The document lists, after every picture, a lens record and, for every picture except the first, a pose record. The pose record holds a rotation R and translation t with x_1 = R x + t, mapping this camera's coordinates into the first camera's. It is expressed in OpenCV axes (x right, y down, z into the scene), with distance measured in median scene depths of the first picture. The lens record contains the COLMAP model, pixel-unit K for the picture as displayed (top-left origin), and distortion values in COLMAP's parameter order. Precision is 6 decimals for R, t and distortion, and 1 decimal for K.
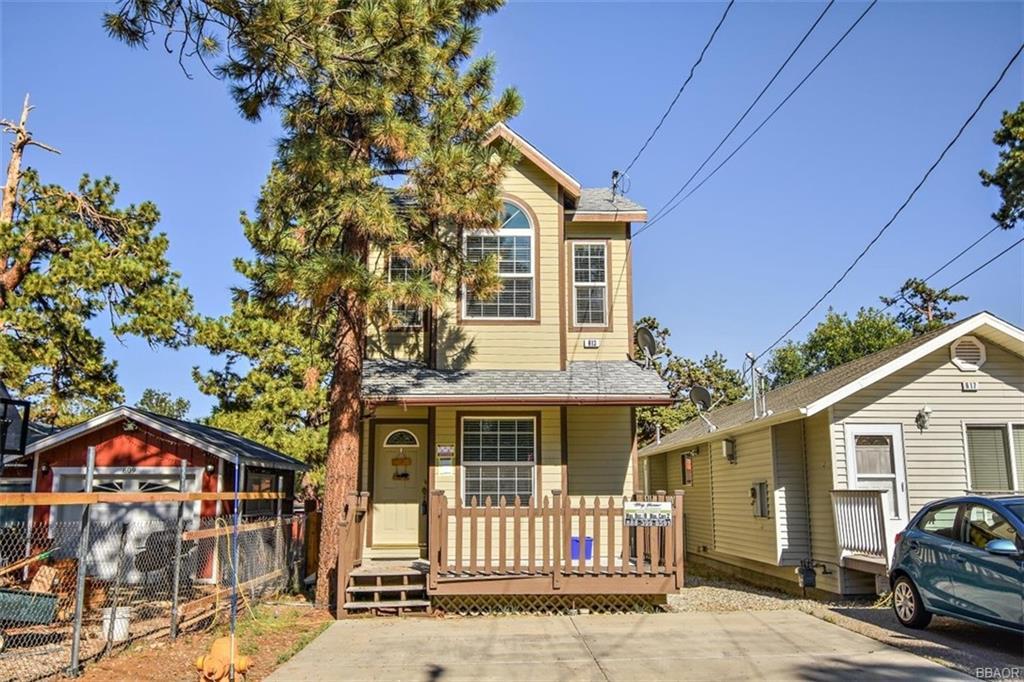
lens RADIAL K [[869.8, 0, 512.0], [0, 869.8, 341.0], [0, 0, 1]] dist [0.001151, 0.002437]
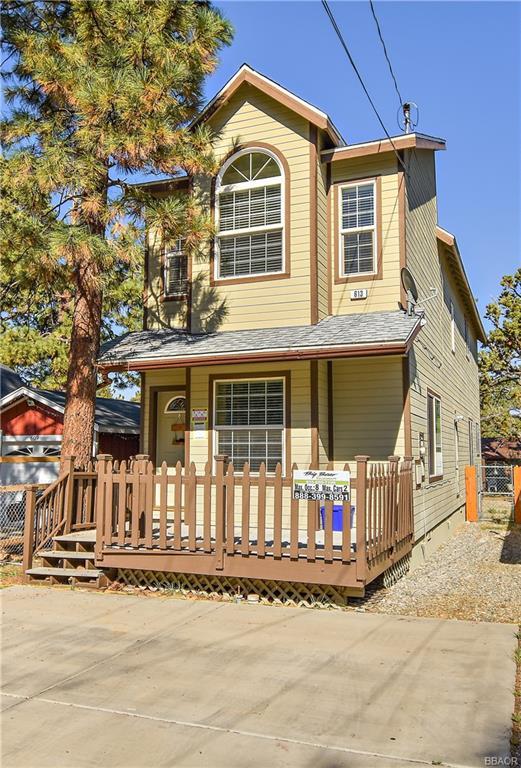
lens RADIAL K [[653.3, 0, 260.5], [0, 653.3, 384.0], [0, 0, 1]] dist [0.005446, 0.000953]
pose [[0.915712, -0.039724, -0.399867, 0.274340], [0.064733, 0.996688, 0.049228, 0.057328], [0.396587, -0.070963, 0.915250, 0.342038]]
